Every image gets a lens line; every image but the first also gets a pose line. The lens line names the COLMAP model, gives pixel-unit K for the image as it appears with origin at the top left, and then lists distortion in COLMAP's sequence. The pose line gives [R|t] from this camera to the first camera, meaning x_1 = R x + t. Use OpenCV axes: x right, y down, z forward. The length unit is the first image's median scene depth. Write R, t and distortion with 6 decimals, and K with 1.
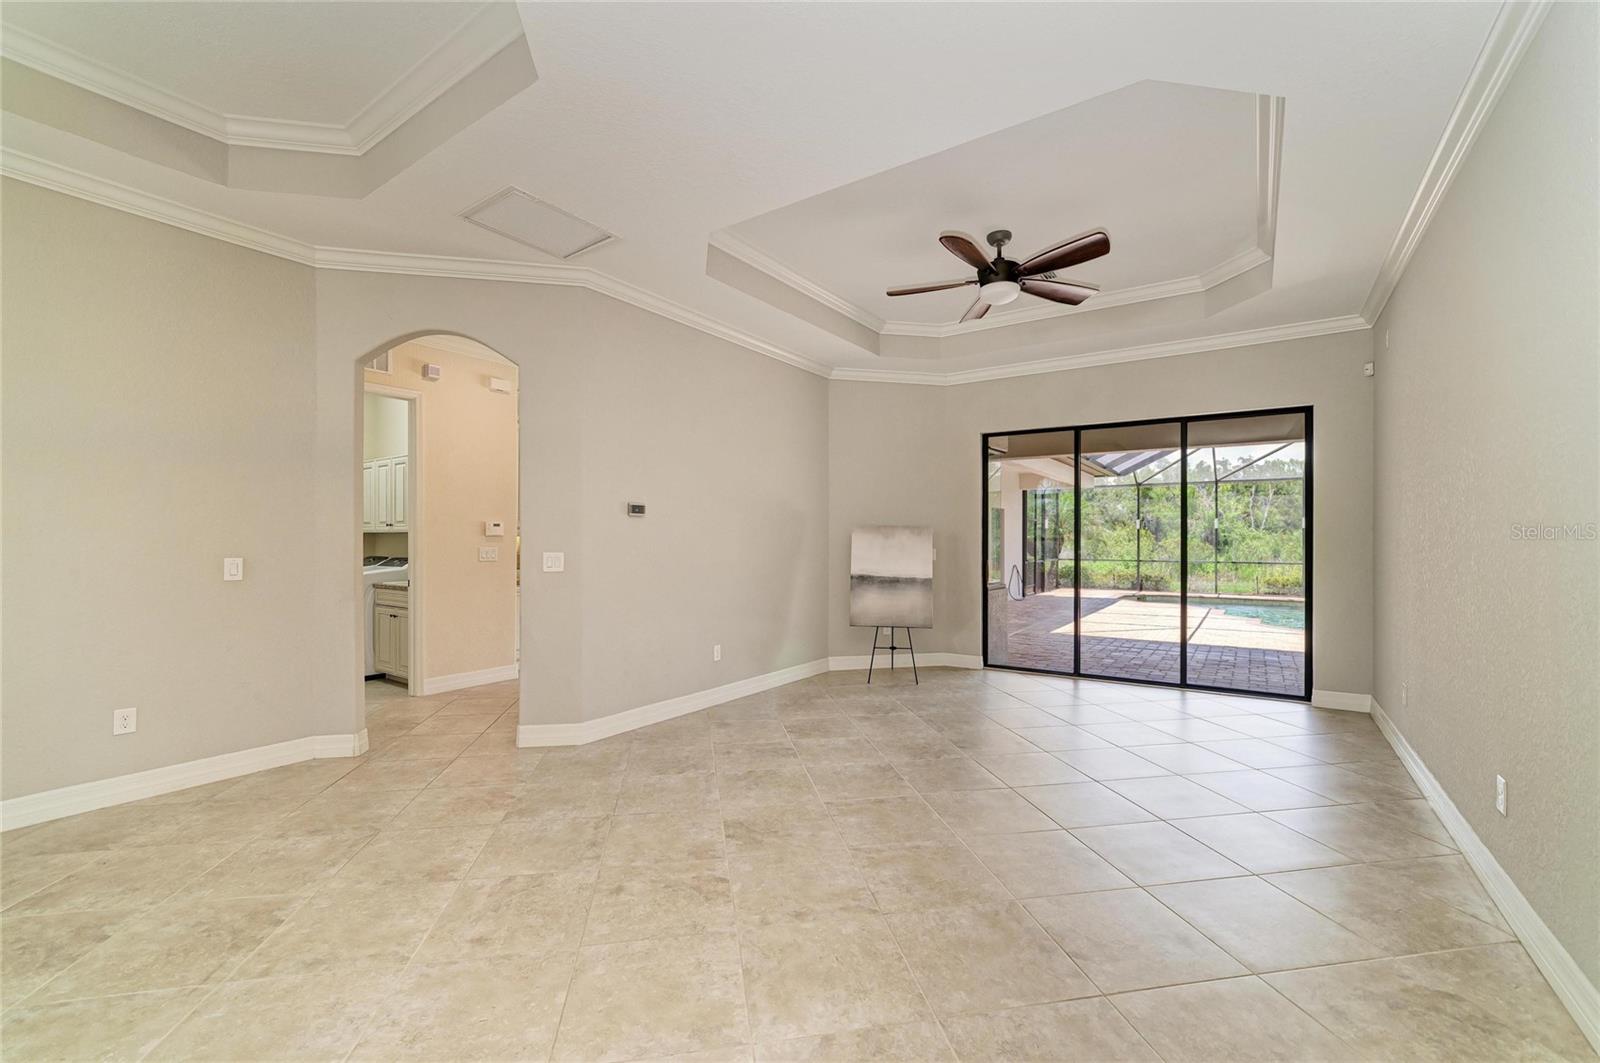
lens RADIAL K [[660.2, 0, 805.1], [0, 660.2, 536.6], [0, 0, 1]] dist [-0.005647, 0.001423]
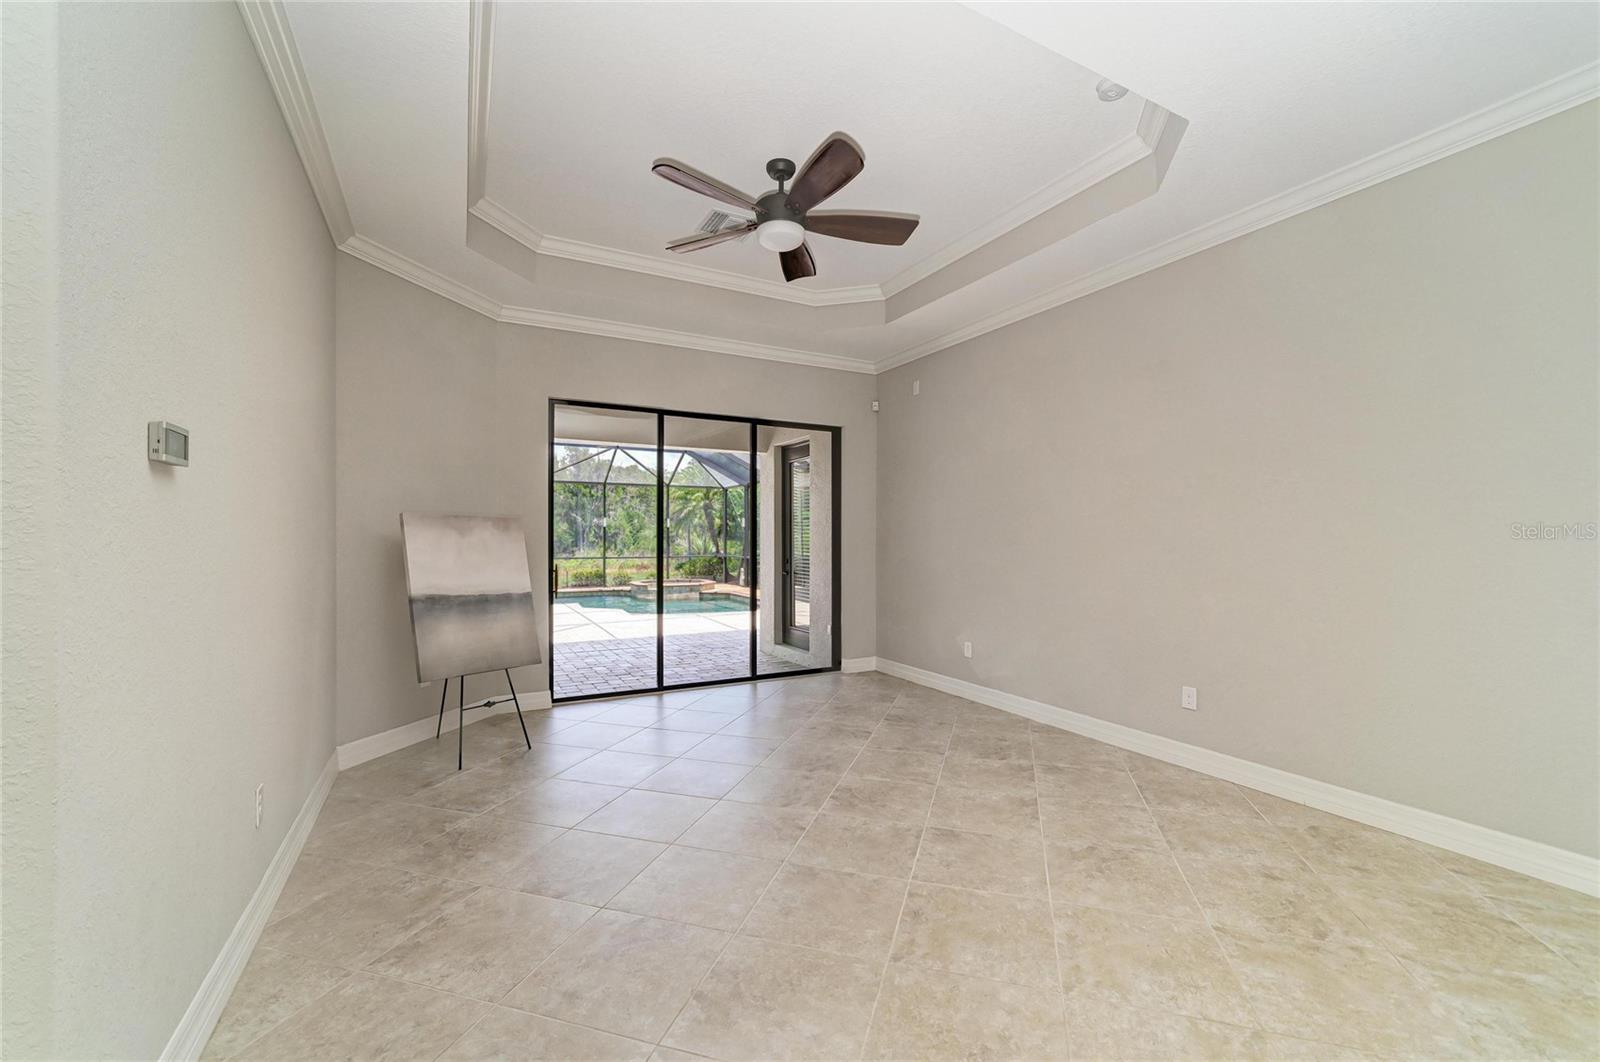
lens RADIAL K [[660.2, 0, 809.5], [0, 660.2, 538.7], [0, 0, 1]] dist [-0.005647, 0.001423]
pose [[0.453604, -0.002037, 0.891201, -0.372350], [-0.004501, 0.999979, 0.004577, 0.002298], [-0.891192, -0.006087, 0.453585, 0.528796]]
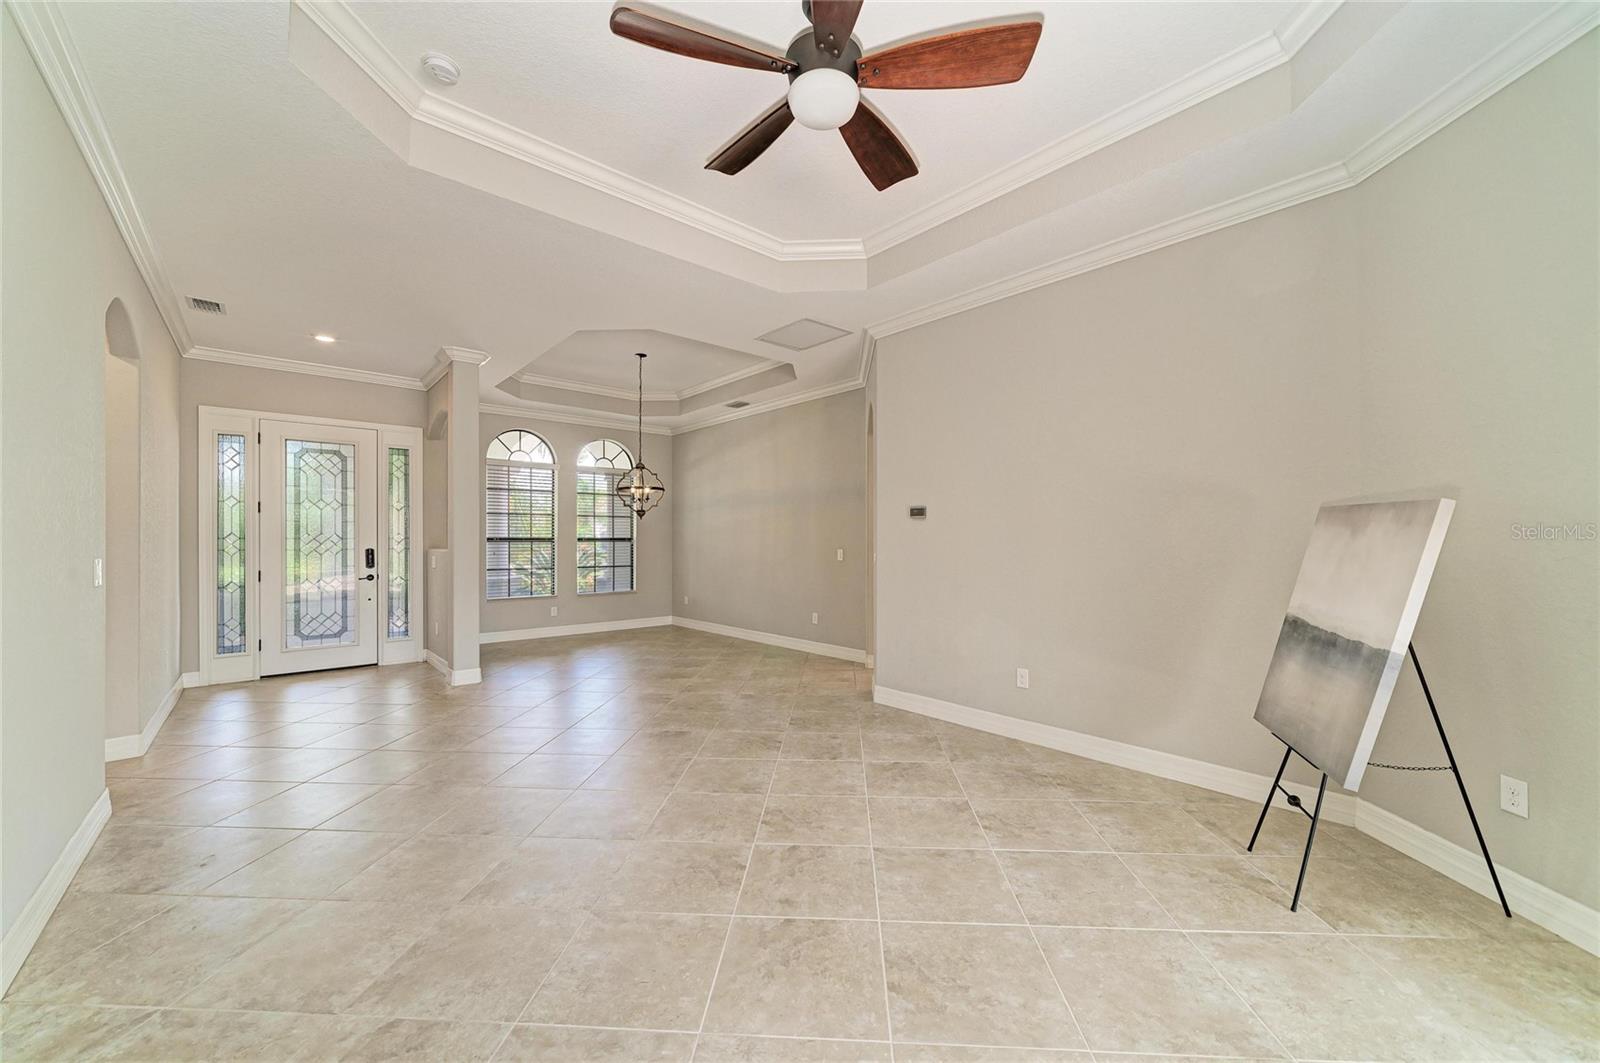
lens RADIAL K [[608.0, 0, 803.5], [0, 608.0, 539.8], [0, 0, 1]] dist [-0.015182, 0.005453]
pose [[-0.240066, -0.001921, -0.970755, 0.707981], [0.006320, 0.999974, -0.003542, 0.006074], [0.970736, -0.006985, -0.240047, 0.981536]]
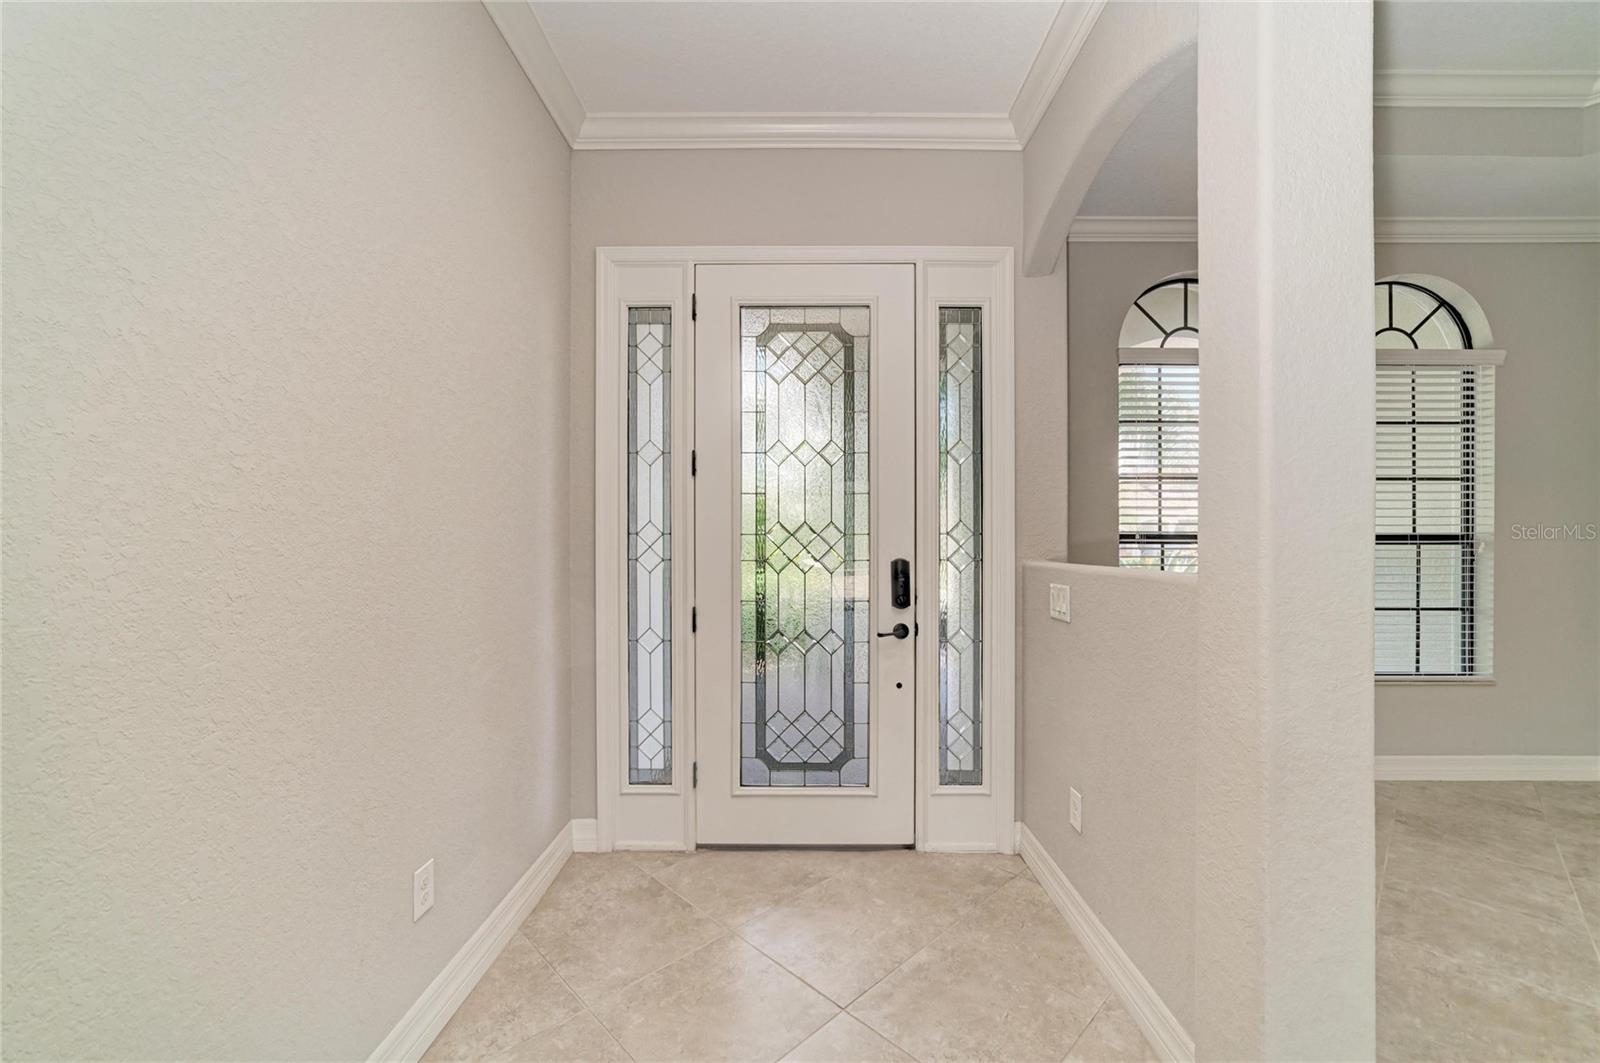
lens RADIAL K [[635.5, 0, 813.2], [0, 635.5, 538.7], [0, 0, 1]] dist [-0.011062, 0.003038]
pose [[-0.824507, -0.003485, -0.565842, 0.058475], [0.001373, 0.999966, -0.008160, 0.001056], [0.565851, -0.007505, -0.824474, 0.192725]]
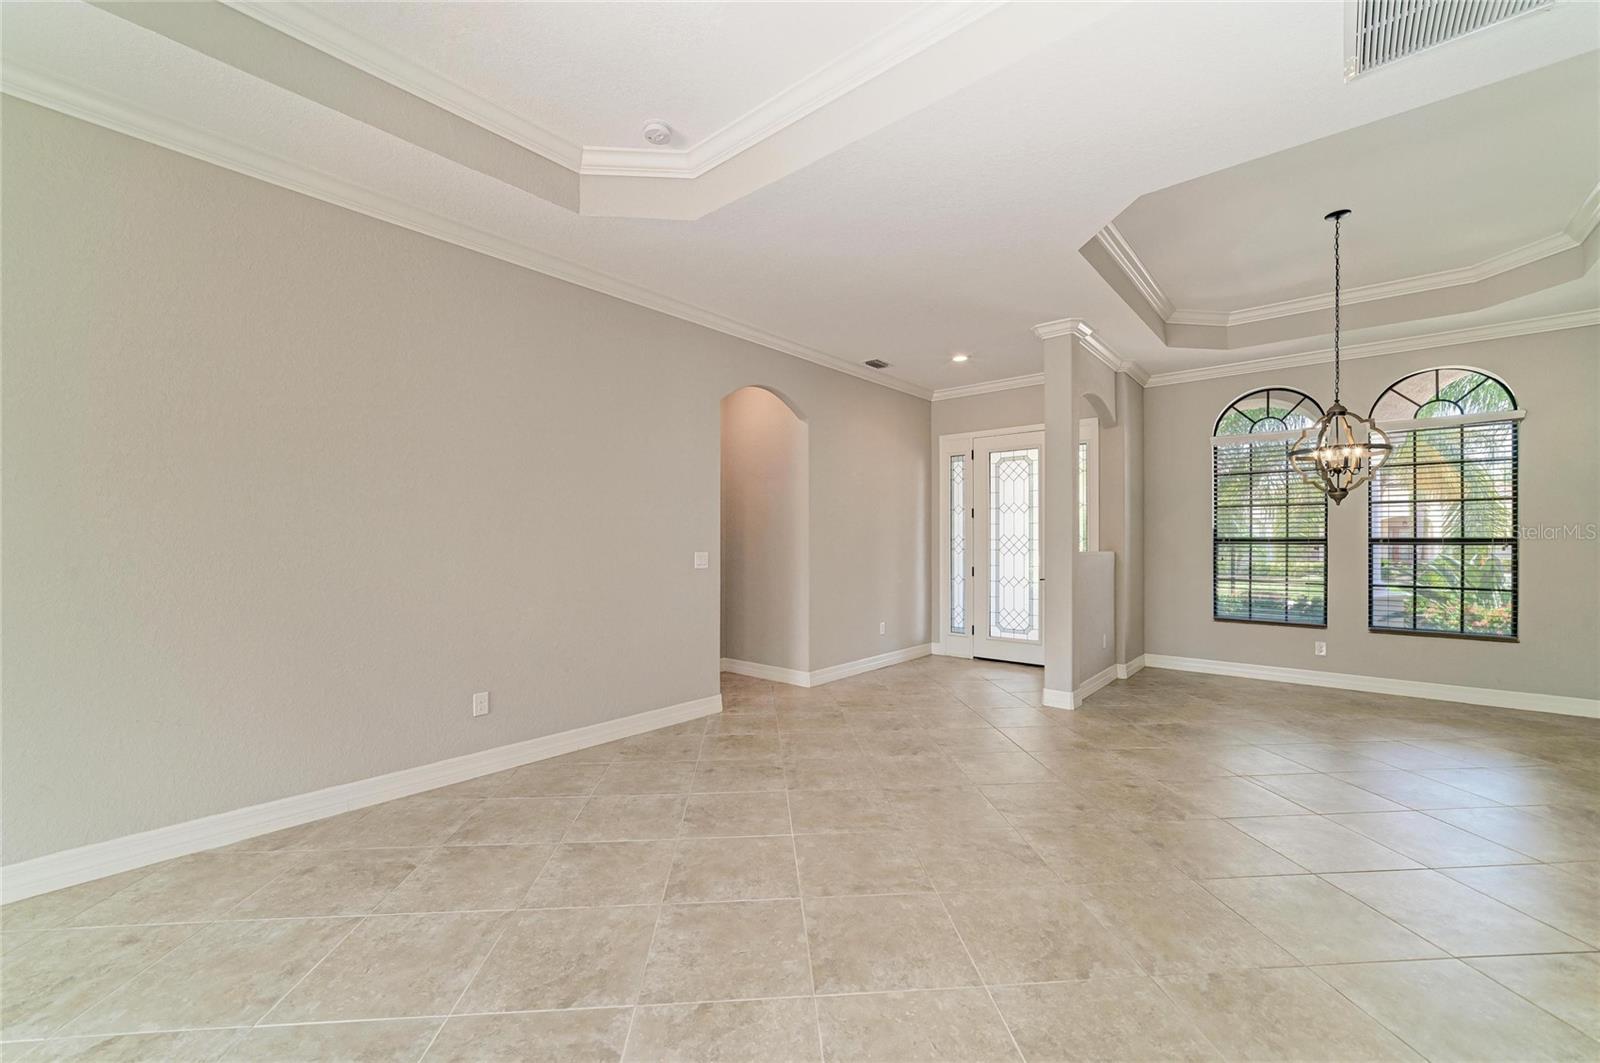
lens RADIAL K [[635.5, 0, 804.4], [0, 635.5, 539.0], [0, 0, 1]] dist [-0.011062, 0.003038]
pose [[-0.994760, -0.002645, 0.102208, 0.068953], [-0.003655, 0.999946, -0.009699, 0.006506], [-0.102177, -0.010022, -0.994716, 1.162302]]
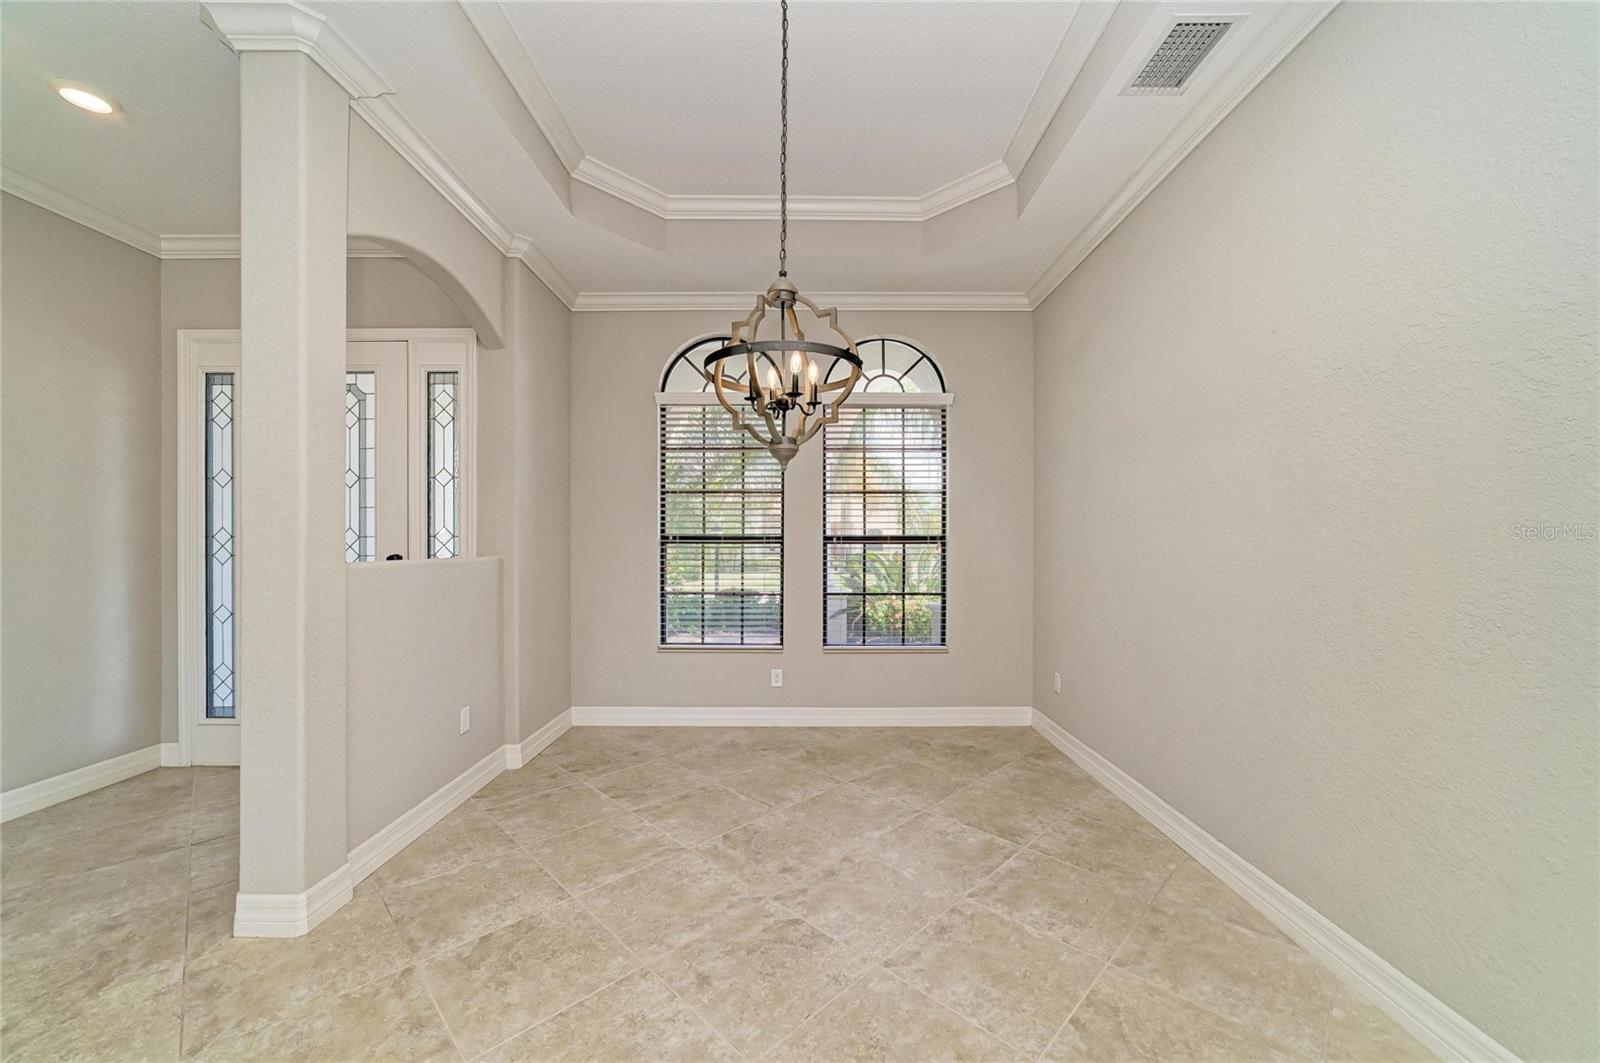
lens RADIAL K [[608.0, 0, 805.8], [0, 608.0, 538.7], [0, 0, 1]] dist [-0.015182, 0.005453]
pose [[-0.822471, -0.003056, -0.568799, -0.298646], [0.002839, 0.999951, -0.009476, 0.003200], [0.568801, -0.009409, -0.822422, 0.645887]]
